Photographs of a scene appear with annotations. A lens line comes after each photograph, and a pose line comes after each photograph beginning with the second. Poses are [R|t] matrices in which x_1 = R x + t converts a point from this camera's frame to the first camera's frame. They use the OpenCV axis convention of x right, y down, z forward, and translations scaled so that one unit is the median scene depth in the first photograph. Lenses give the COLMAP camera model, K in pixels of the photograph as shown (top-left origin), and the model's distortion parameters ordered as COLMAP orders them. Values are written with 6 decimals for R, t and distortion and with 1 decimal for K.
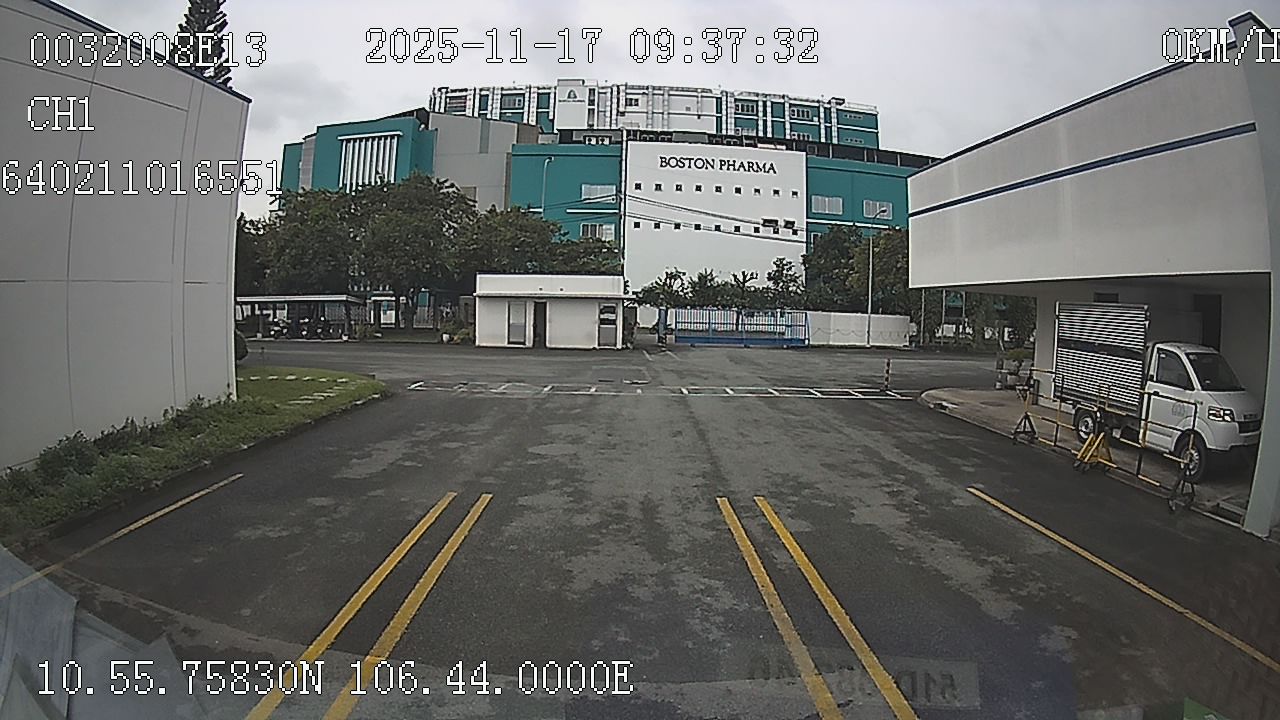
lens RADIAL K [[1036.5, 0, 640.0], [0, 1036.5, 360.0], [0, 0, 1]] dist [-0.635834, -0.000869]
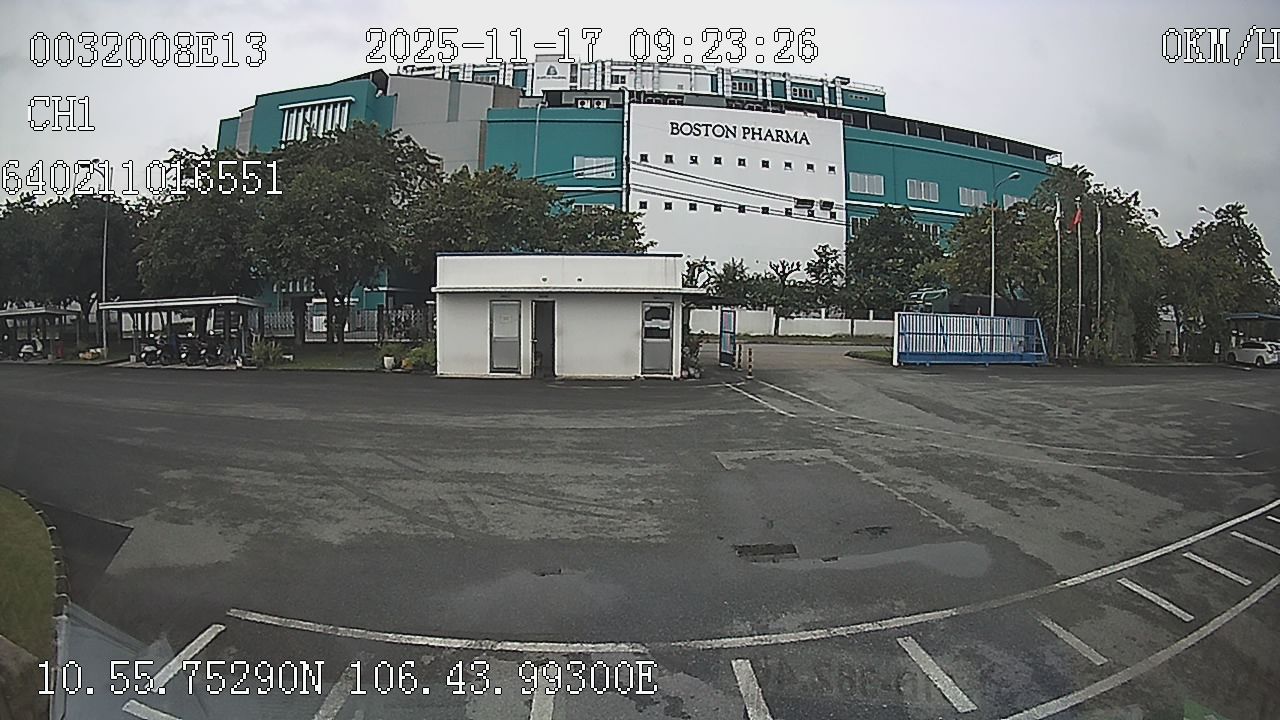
lens RADIAL K [[968.3, 0, 641.2], [0, 968.3, 375.9], [0, 0, 1]] dist [-0.500872, 0.000812]
pose [[0.999136, -0.010824, 0.040128, -0.035221], [0.009964, 0.999718, 0.021565, -0.013514], [-0.040350, -0.021146, 0.998962, 0.243688]]
